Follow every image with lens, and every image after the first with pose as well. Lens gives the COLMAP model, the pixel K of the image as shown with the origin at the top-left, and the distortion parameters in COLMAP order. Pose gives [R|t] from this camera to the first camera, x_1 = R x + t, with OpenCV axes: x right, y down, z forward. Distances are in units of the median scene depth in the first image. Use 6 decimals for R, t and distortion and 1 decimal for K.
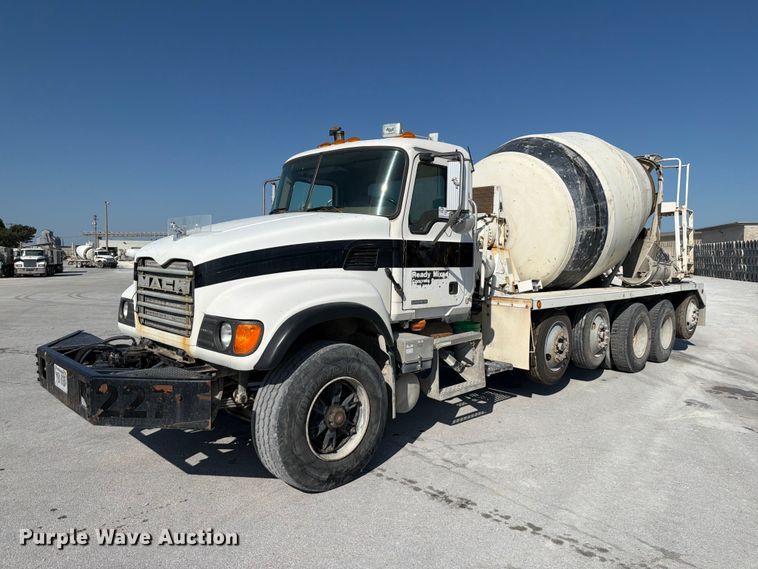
lens RADIAL K [[523.6, 0, 374.3], [0, 523.6, 285.8], [0, 0, 1]] dist [-0.014709, 0.006694]
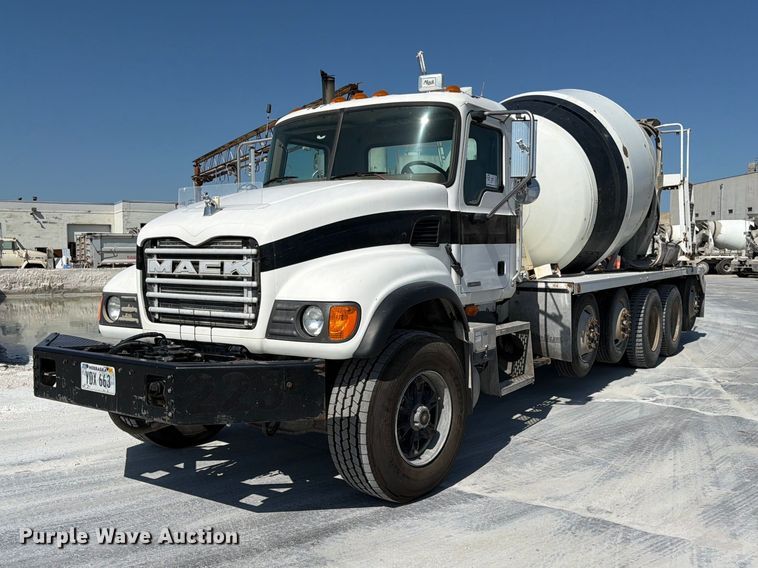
lens RADIAL K [[701.4, 0, 396.1], [0, 701.4, 285.6], [0, 0, 1]] dist [-0.035328, 0.000000]
pose [[0.981490, -0.032725, 0.188695, -0.264017], [0.033622, 0.999433, -0.001554, 0.031049], [-0.188537, 0.007869, 0.982034, -0.103825]]
